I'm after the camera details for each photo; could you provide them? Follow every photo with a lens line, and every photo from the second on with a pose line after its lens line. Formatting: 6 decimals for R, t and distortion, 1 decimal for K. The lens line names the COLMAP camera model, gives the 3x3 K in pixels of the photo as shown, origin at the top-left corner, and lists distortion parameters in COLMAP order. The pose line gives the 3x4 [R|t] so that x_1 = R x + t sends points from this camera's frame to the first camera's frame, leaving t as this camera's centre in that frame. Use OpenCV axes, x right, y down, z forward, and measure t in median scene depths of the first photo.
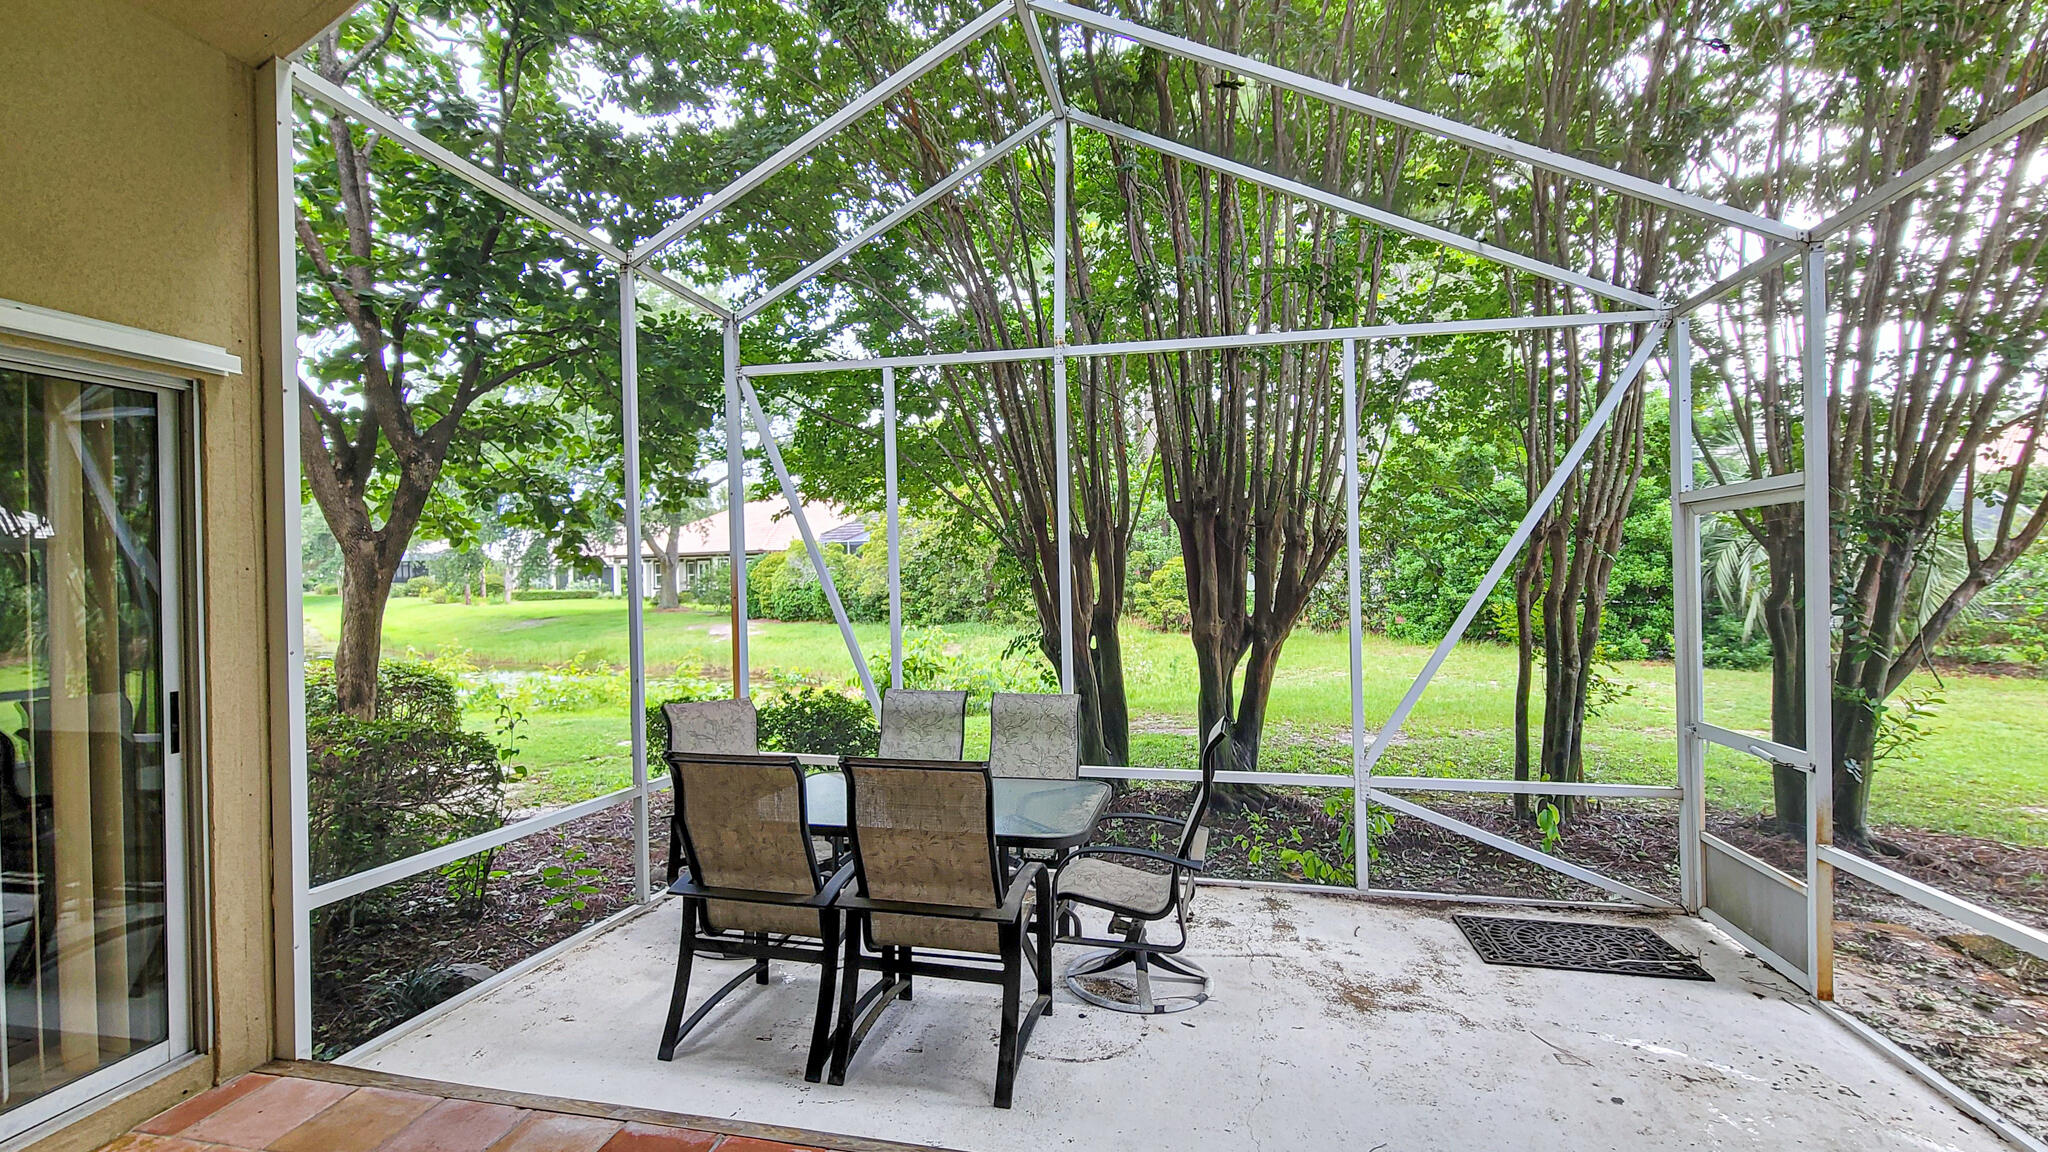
lens RADIAL K [[848.5, 0, 1015.3], [0, 848.5, 577.0], [0, 0, 1]] dist [-0.000135, 0.000017]
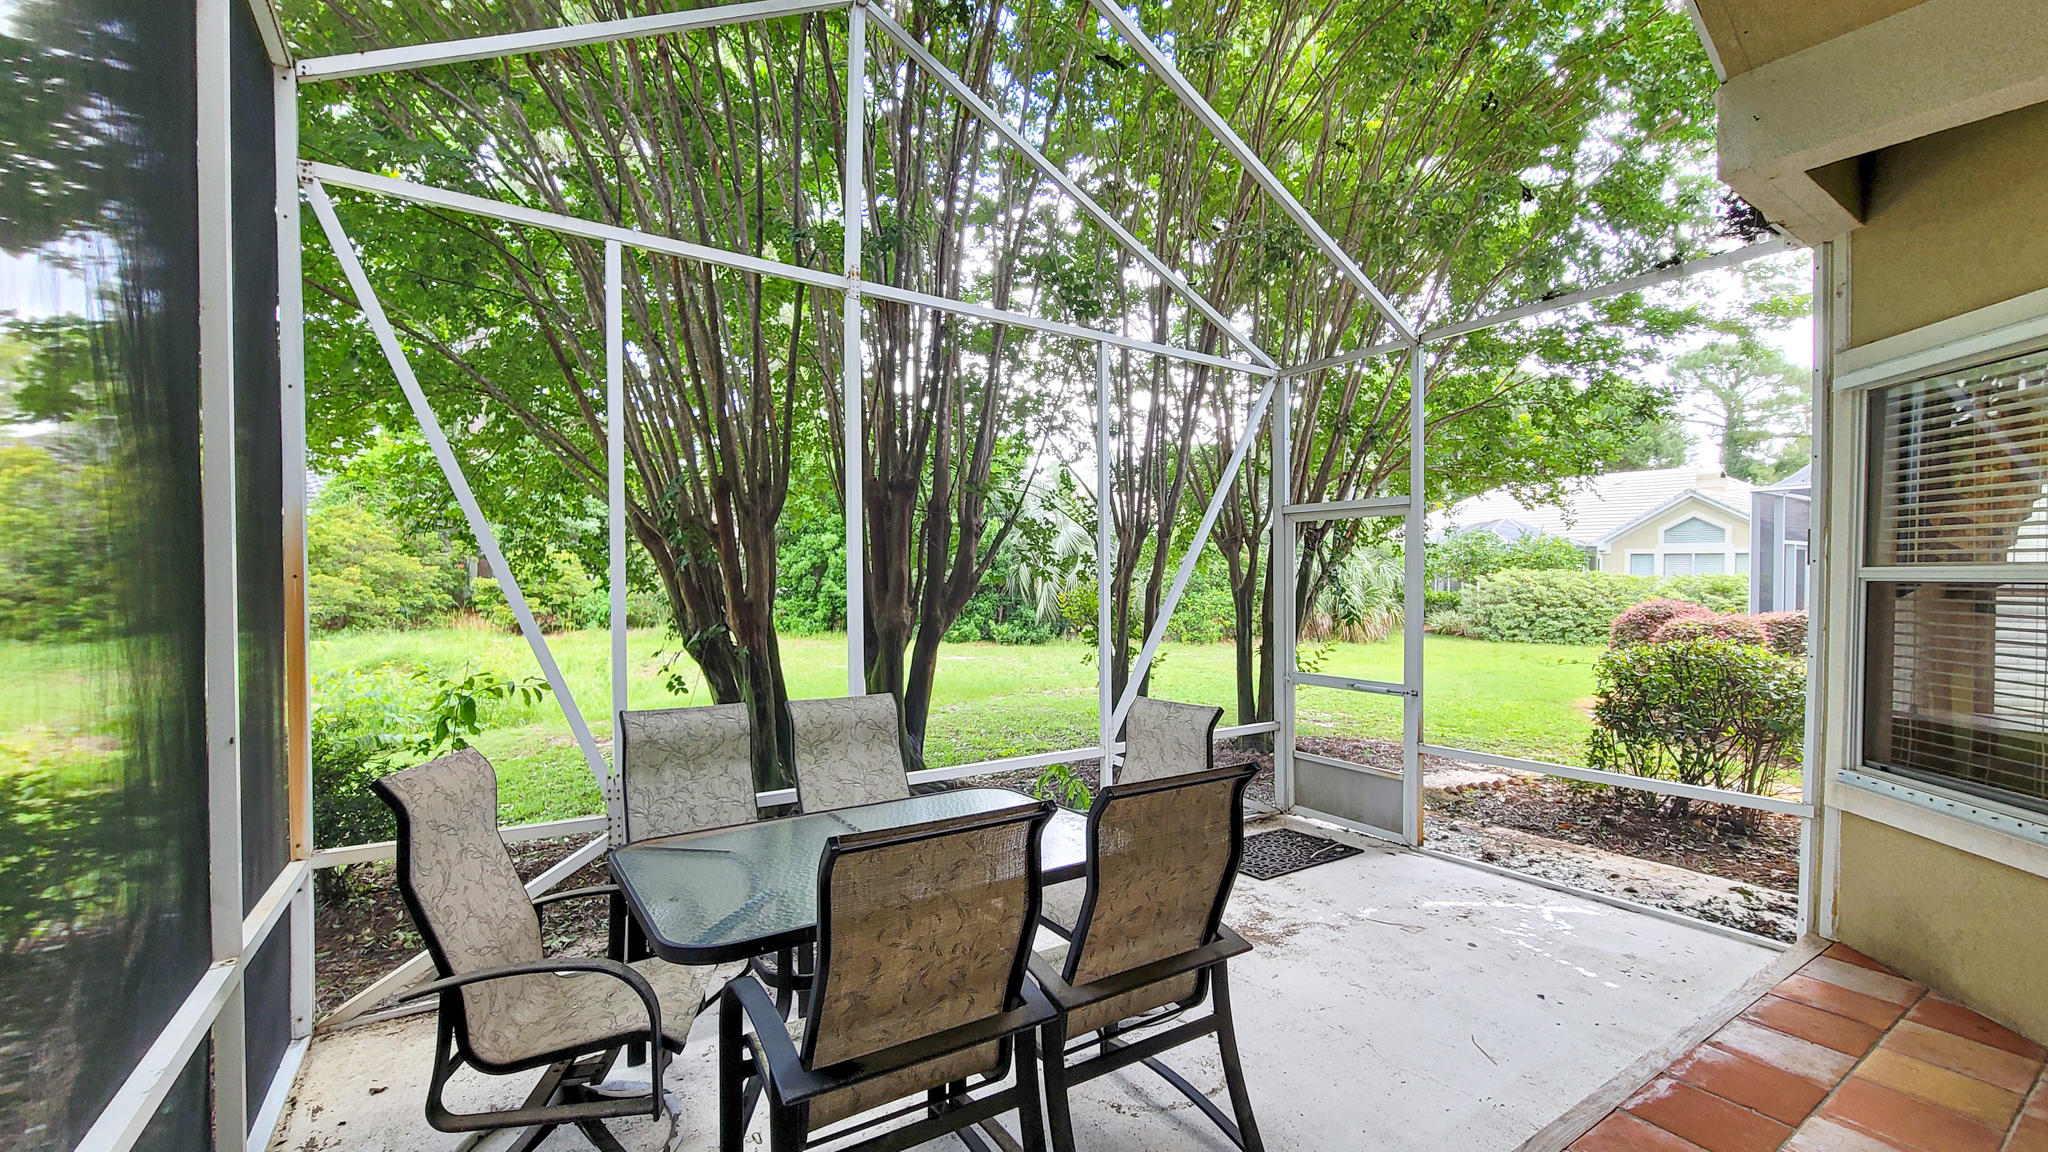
lens RADIAL K [[832.9, 0, 1024.0], [0, 832.9, 576.0], [0, 0, 1]] dist [-0.001408, -0.000067]
pose [[0.711855, 0.009251, 0.702266, -0.414851], [-0.008319, 0.999954, -0.004740, 0.024792], [-0.702277, -0.002468, 0.711899, 0.317556]]
